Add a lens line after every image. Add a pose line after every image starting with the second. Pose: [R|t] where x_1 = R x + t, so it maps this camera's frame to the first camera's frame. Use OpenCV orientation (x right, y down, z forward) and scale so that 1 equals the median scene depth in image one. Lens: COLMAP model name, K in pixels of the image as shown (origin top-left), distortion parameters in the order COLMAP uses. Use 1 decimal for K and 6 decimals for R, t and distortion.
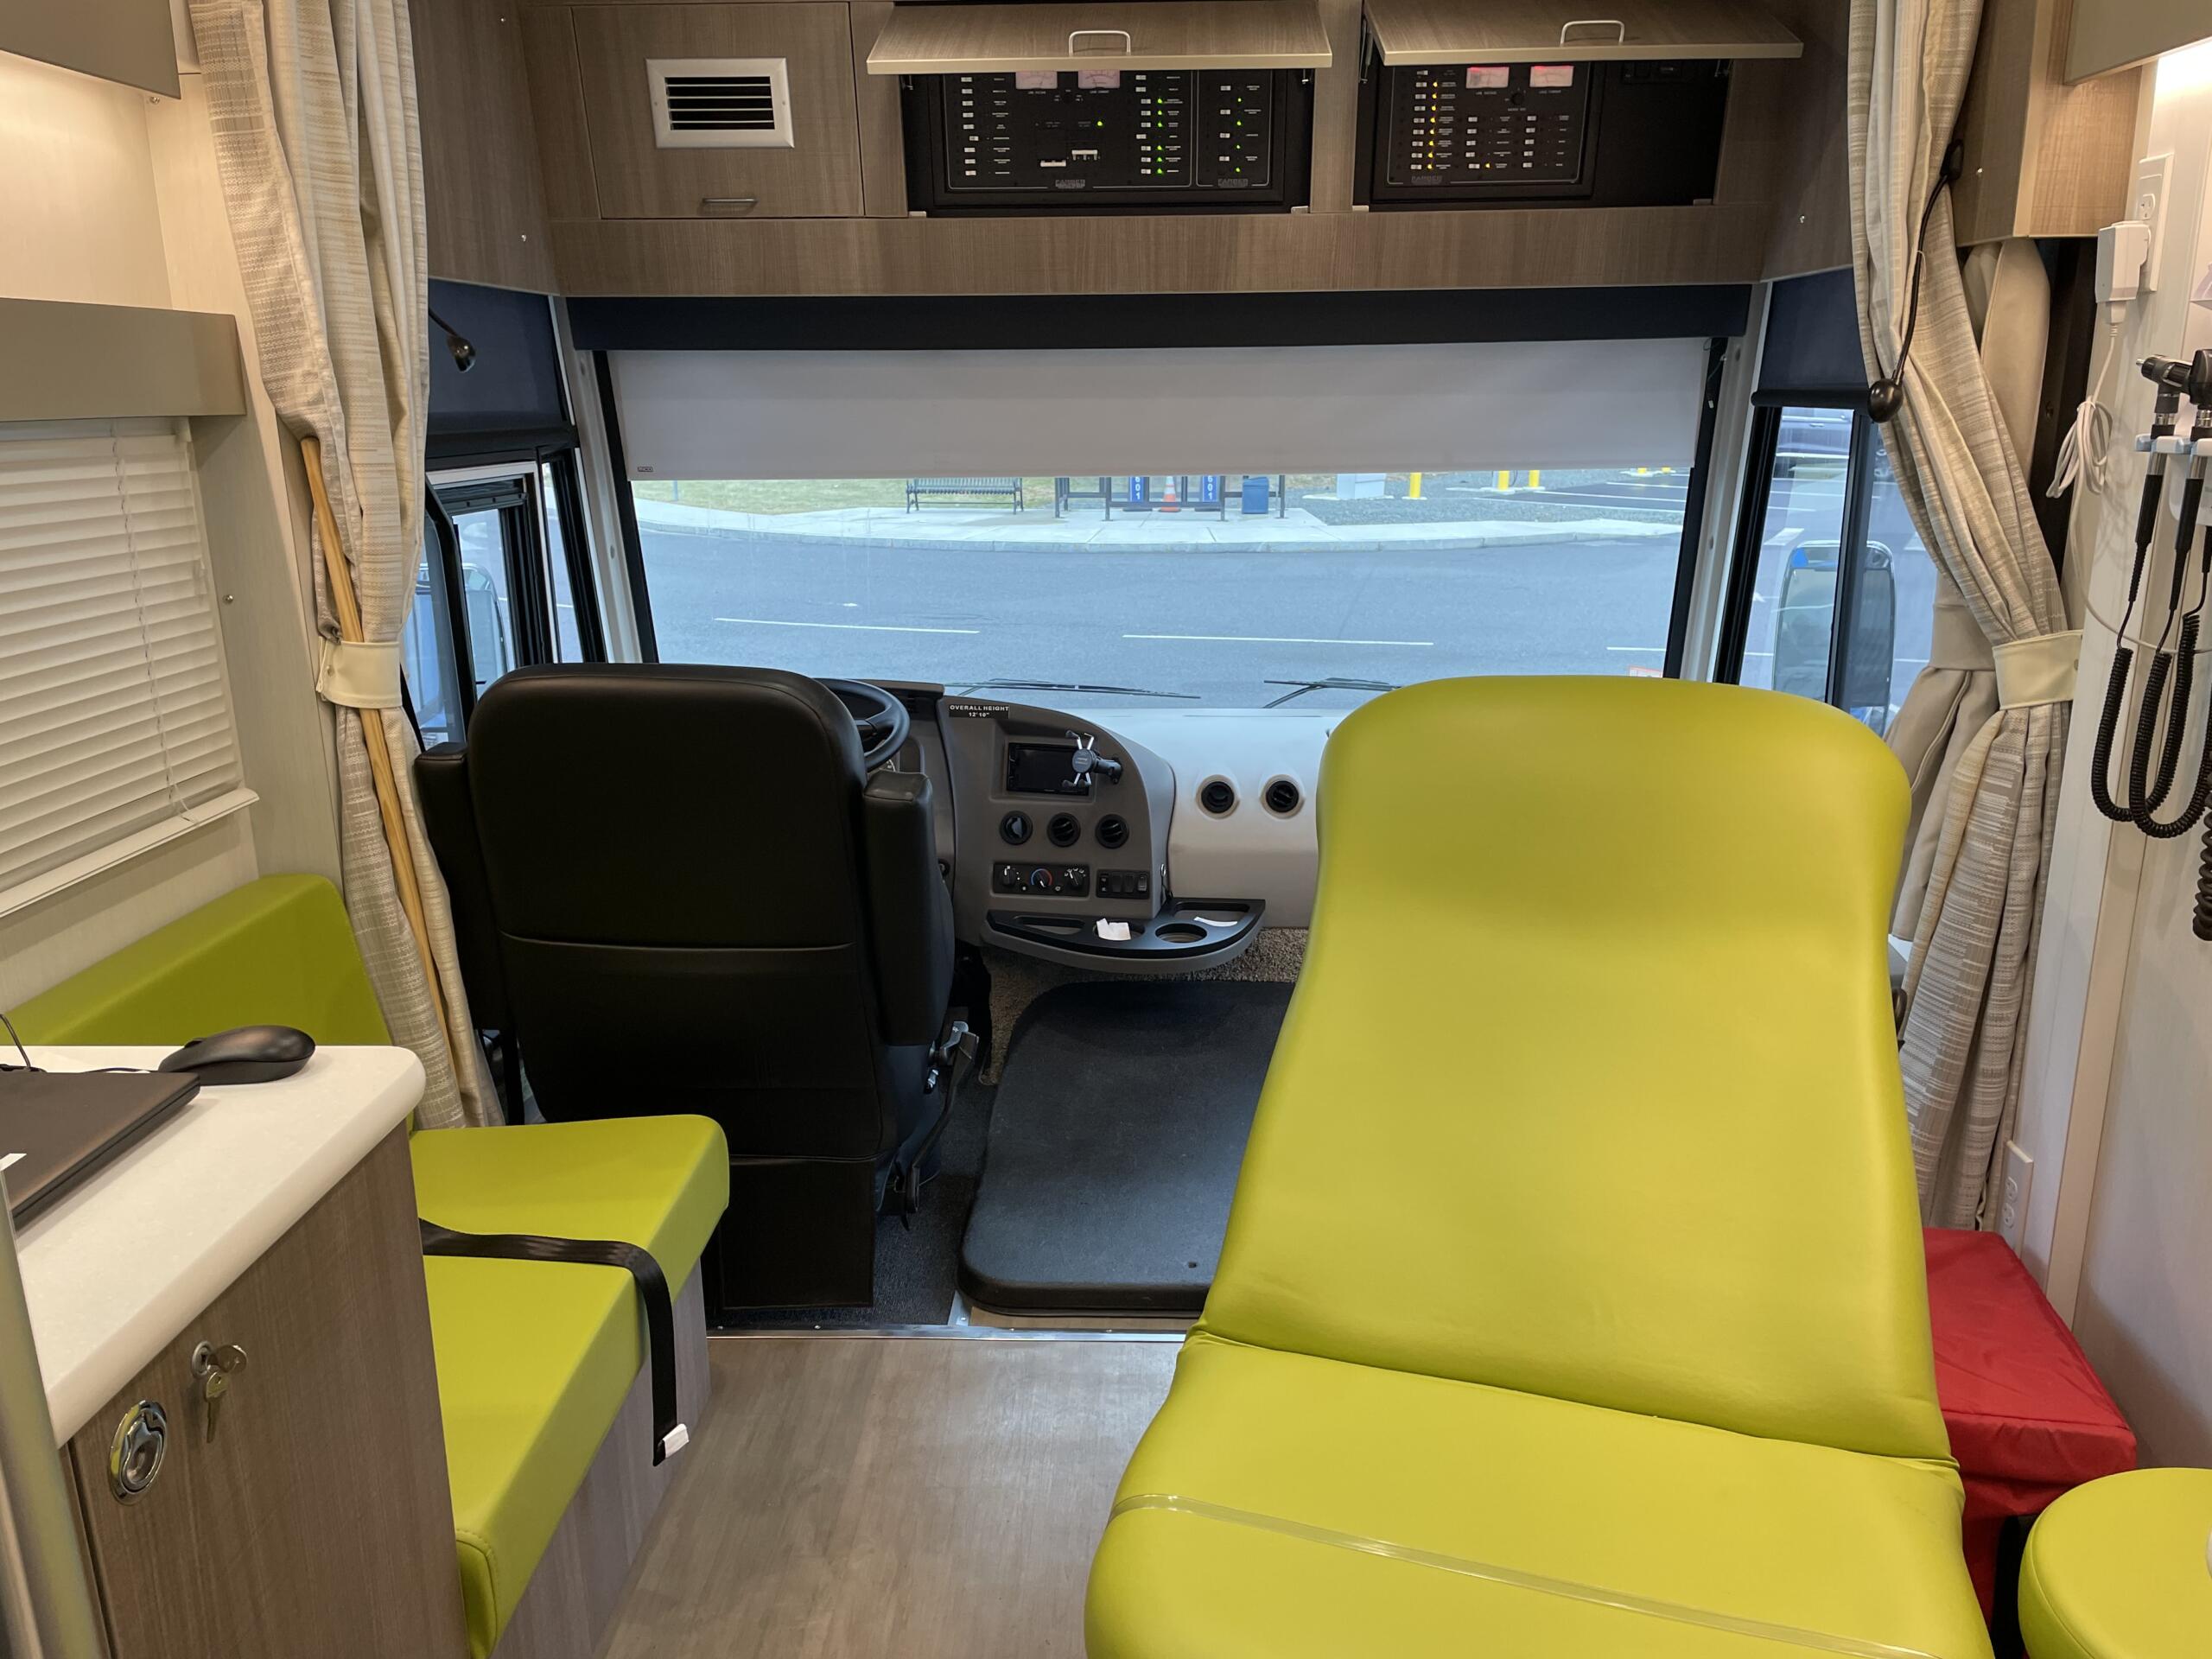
lens RADIAL K [[1693.1, 0, 1108.2], [0, 1693.1, 830.2], [0, 0, 1]] dist [0.081980, 0.000857]
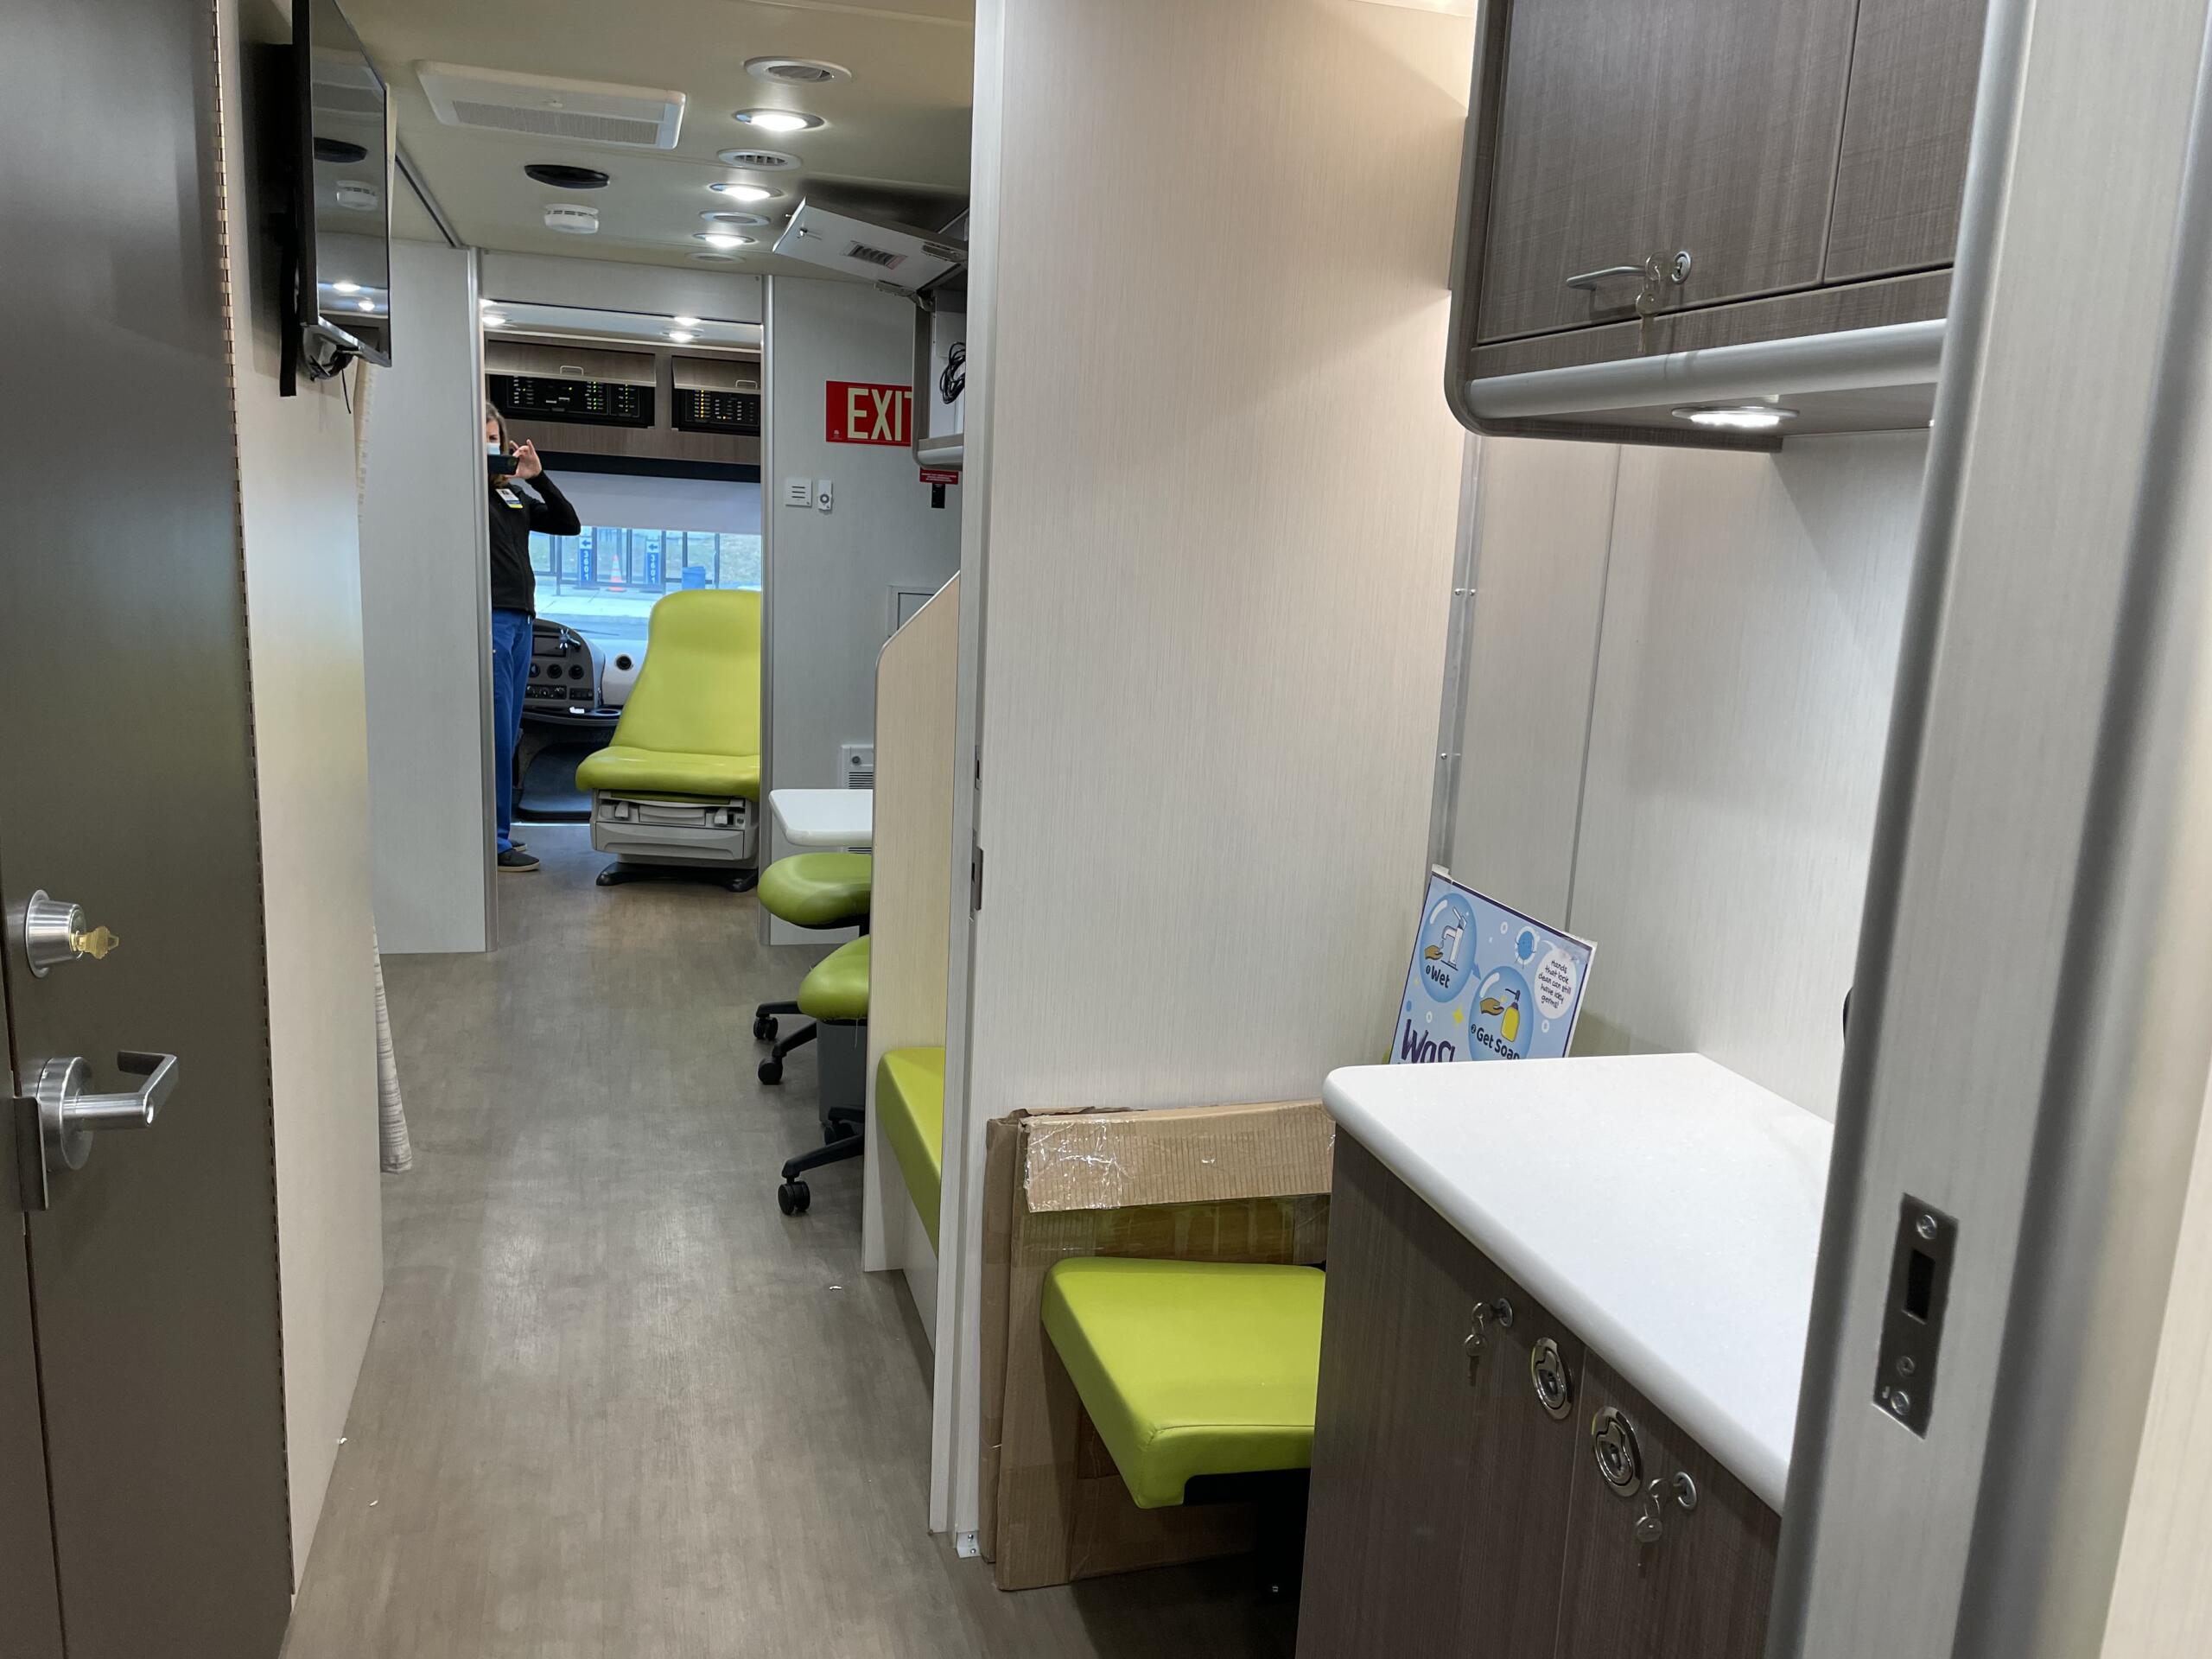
lens RADIAL K [[1693.1, 0, 1103.7], [0, 1693.1, 829.0], [0, 0, 1]] dist [0.081980, 0.000857]
pose [[0.951773, 0.002250, 0.306795, -0.028069], [0.016859, 0.998079, -0.059622, 0.375861], [-0.306340, 0.061919, 0.949906, -1.487983]]
